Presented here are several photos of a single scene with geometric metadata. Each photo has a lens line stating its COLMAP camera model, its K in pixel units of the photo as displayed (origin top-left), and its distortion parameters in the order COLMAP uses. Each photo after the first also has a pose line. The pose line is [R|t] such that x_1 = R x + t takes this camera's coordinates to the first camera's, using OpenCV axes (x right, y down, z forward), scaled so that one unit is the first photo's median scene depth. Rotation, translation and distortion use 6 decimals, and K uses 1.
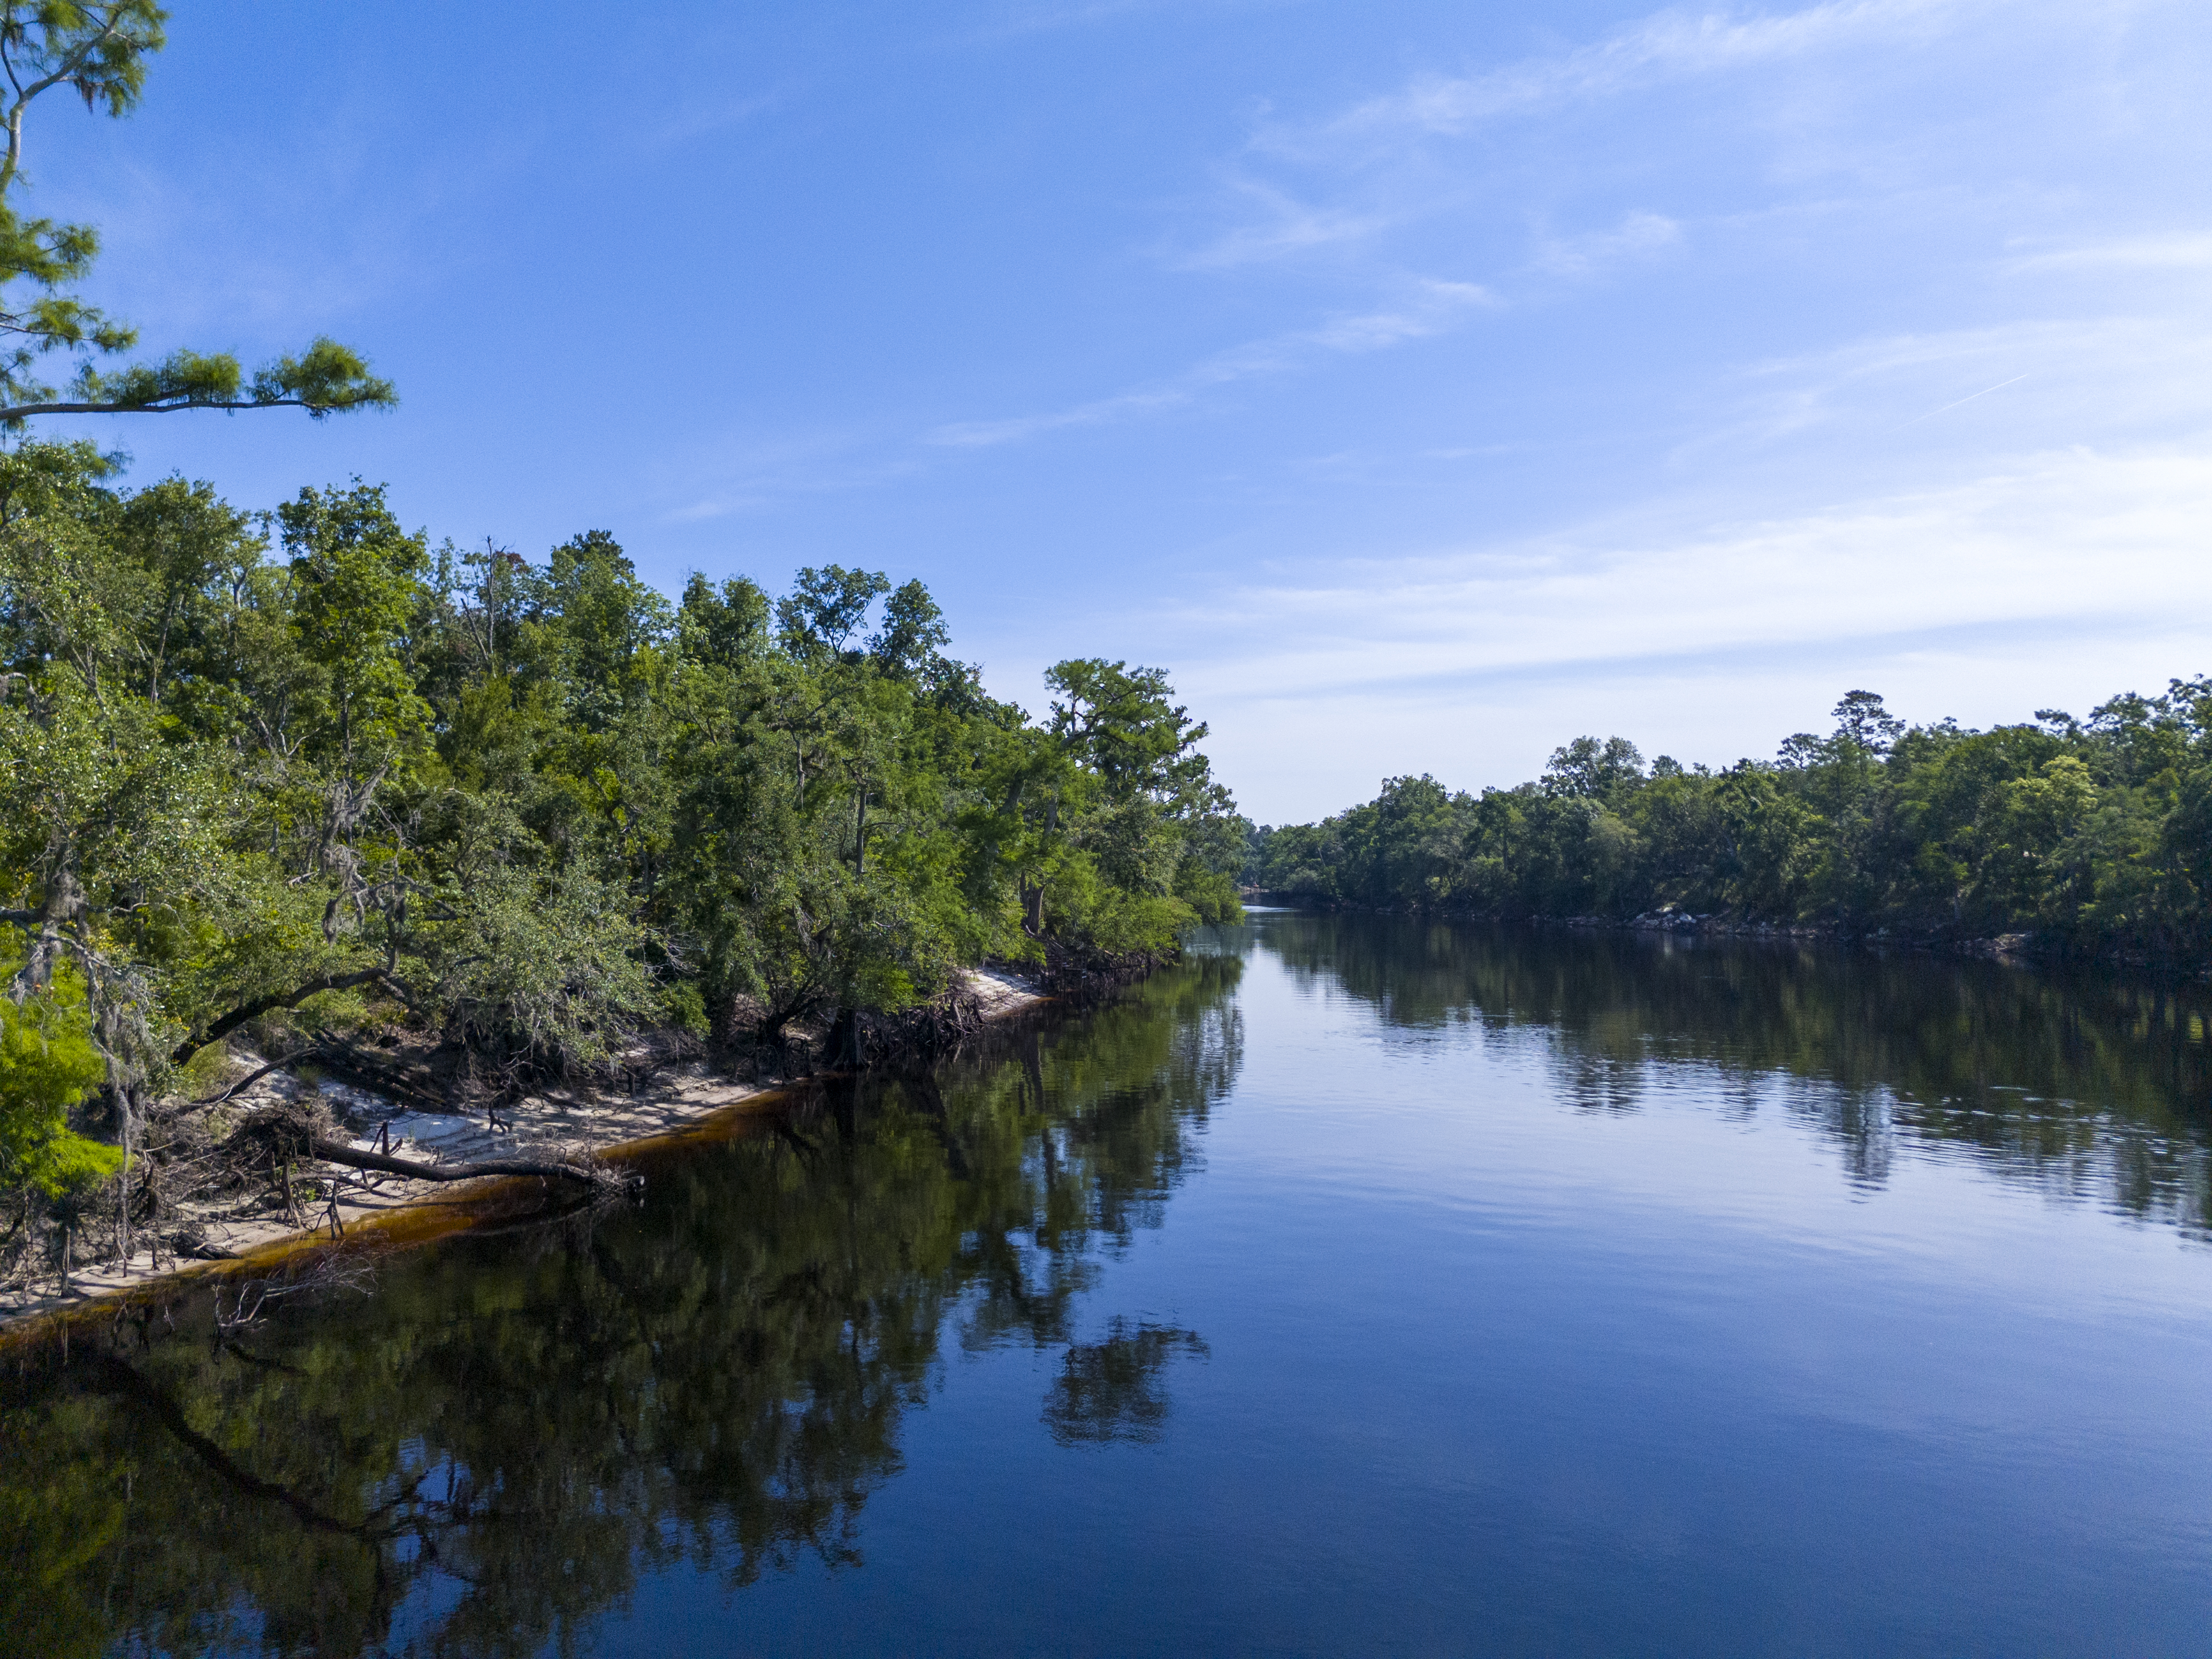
lens RADIAL K [[1545.7, 0, 1105.2], [0, 1545.7, 838.6], [0, 0, 1]] dist [-0.009897, -0.004267]
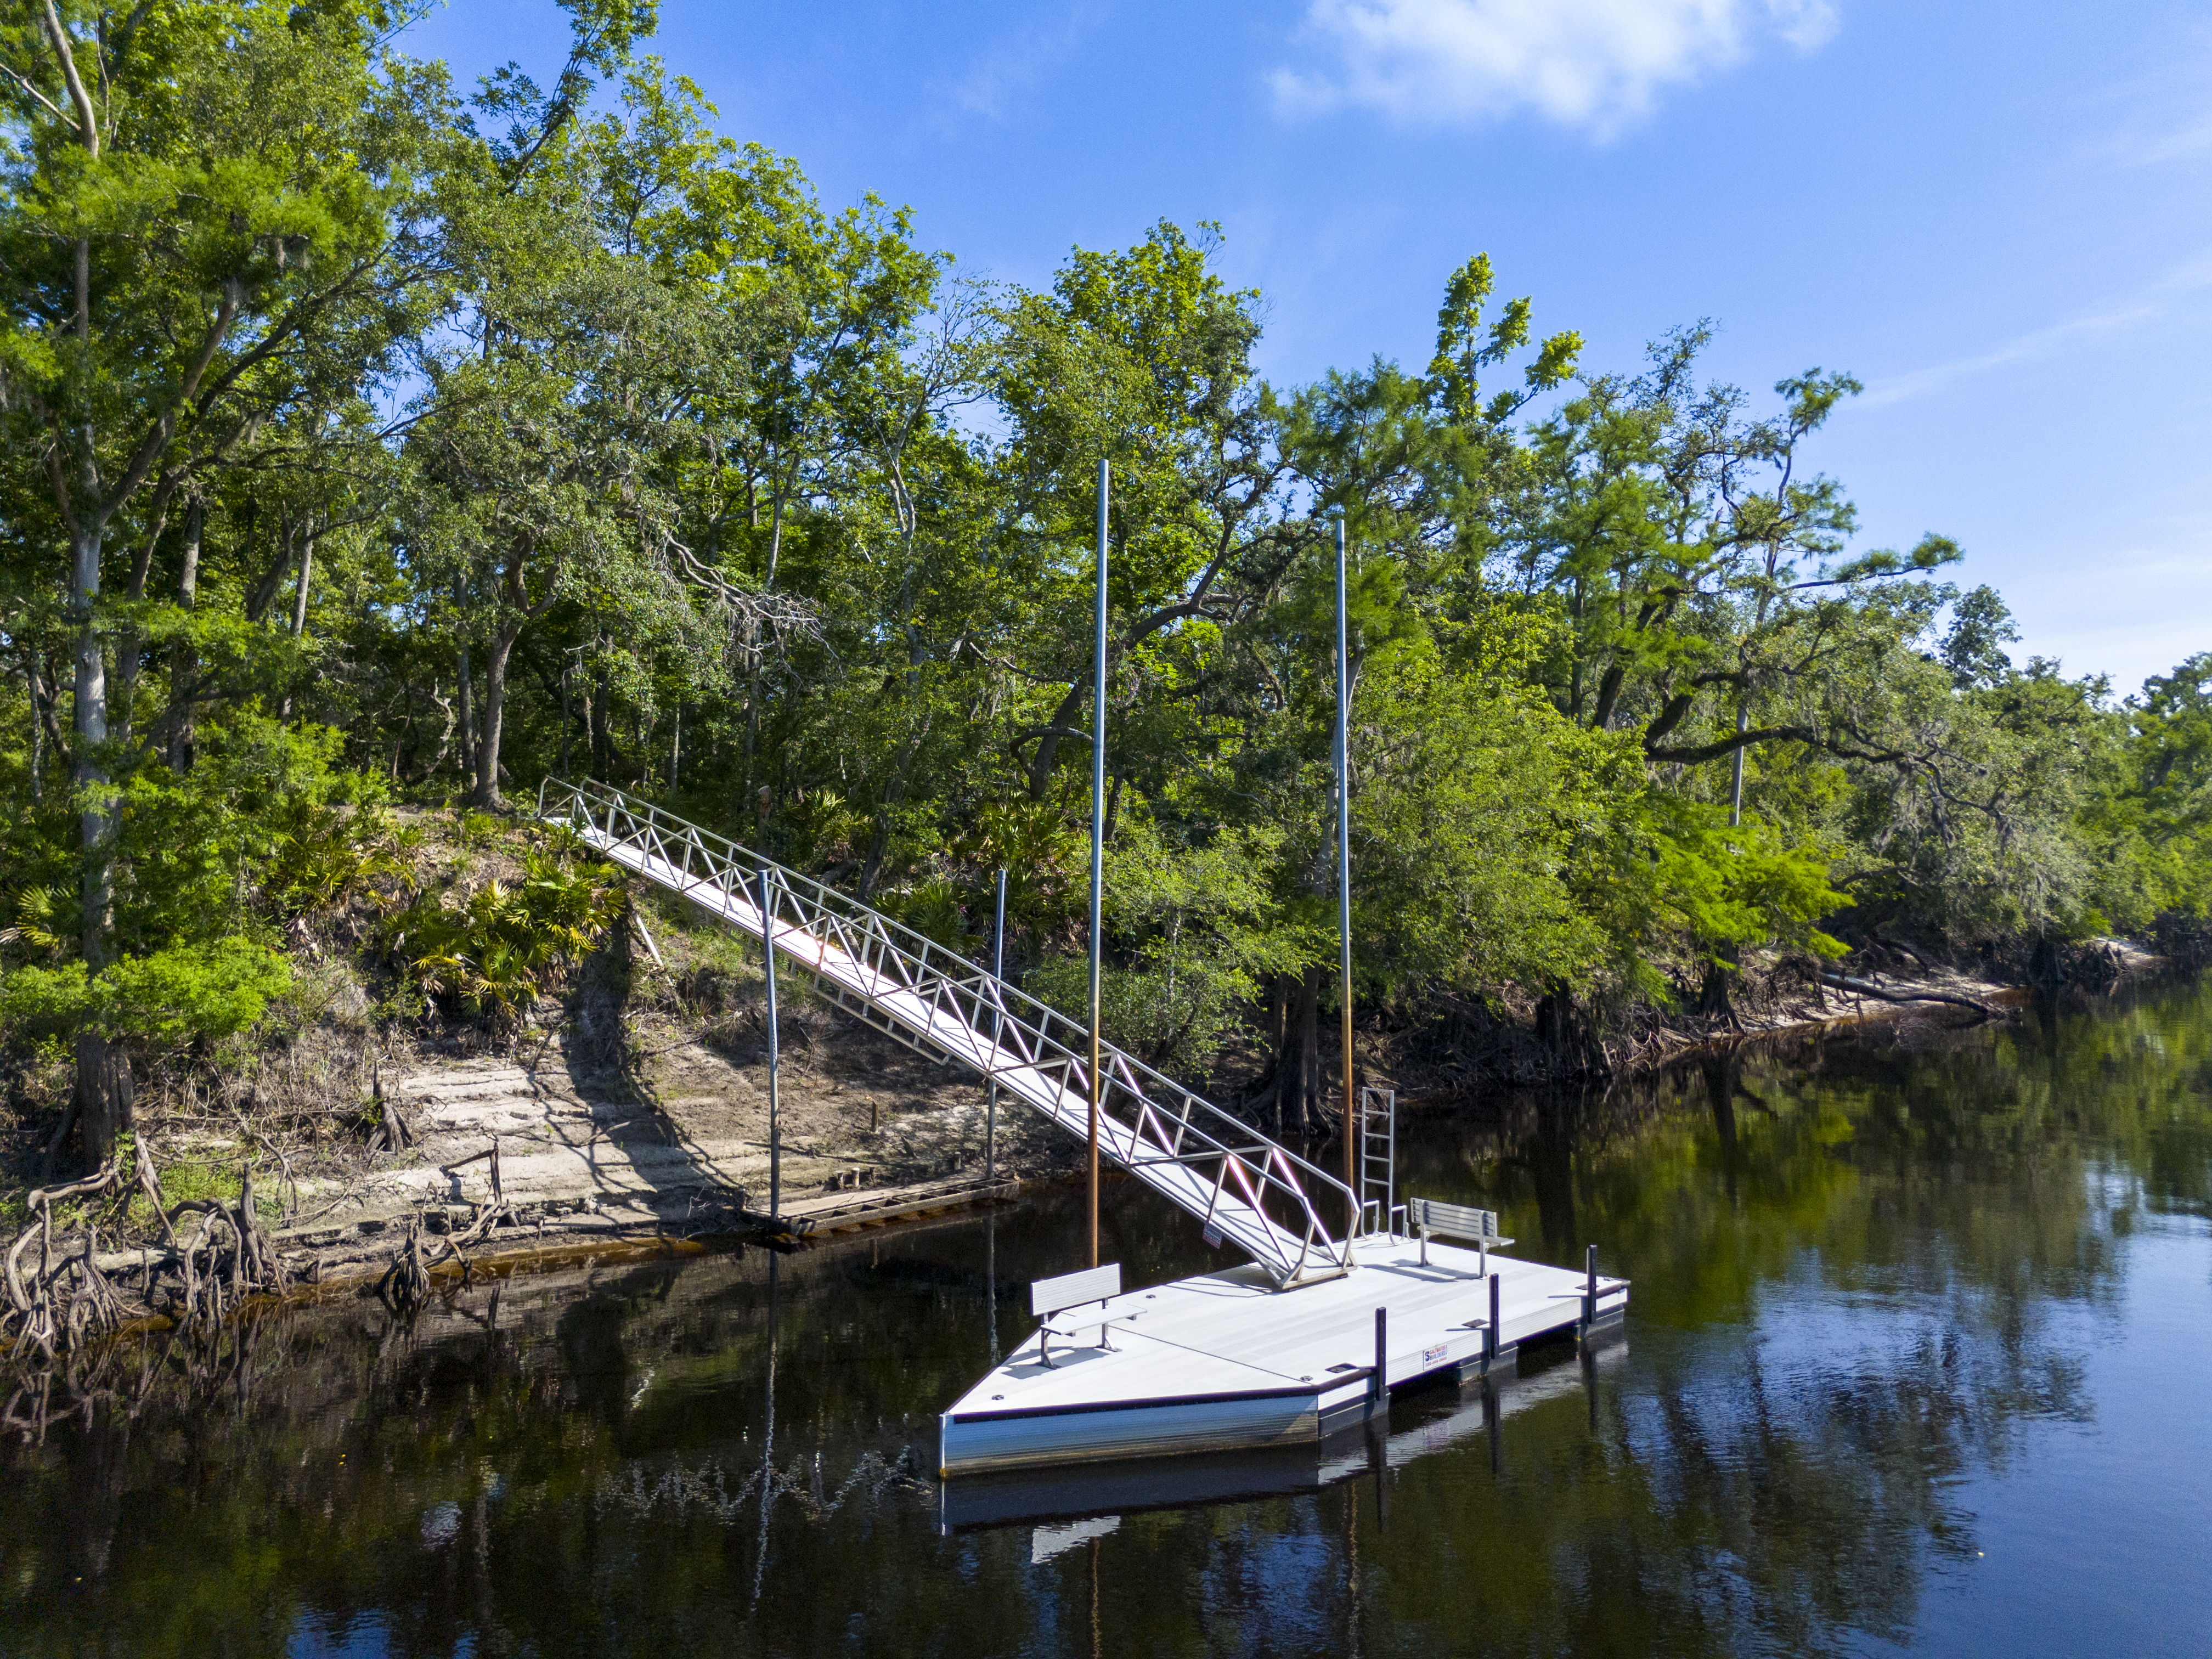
lens RADIAL K [[1545.7, 0, 1106.1], [0, 1545.7, 826.3], [0, 0, 1]] dist [-0.009897, -0.004267]
pose [[0.851113, -0.018860, -0.524644, -0.083024], [0.012345, 0.999797, -0.015914, 0.014493], [0.524838, 0.007068, 0.851173, -0.266328]]
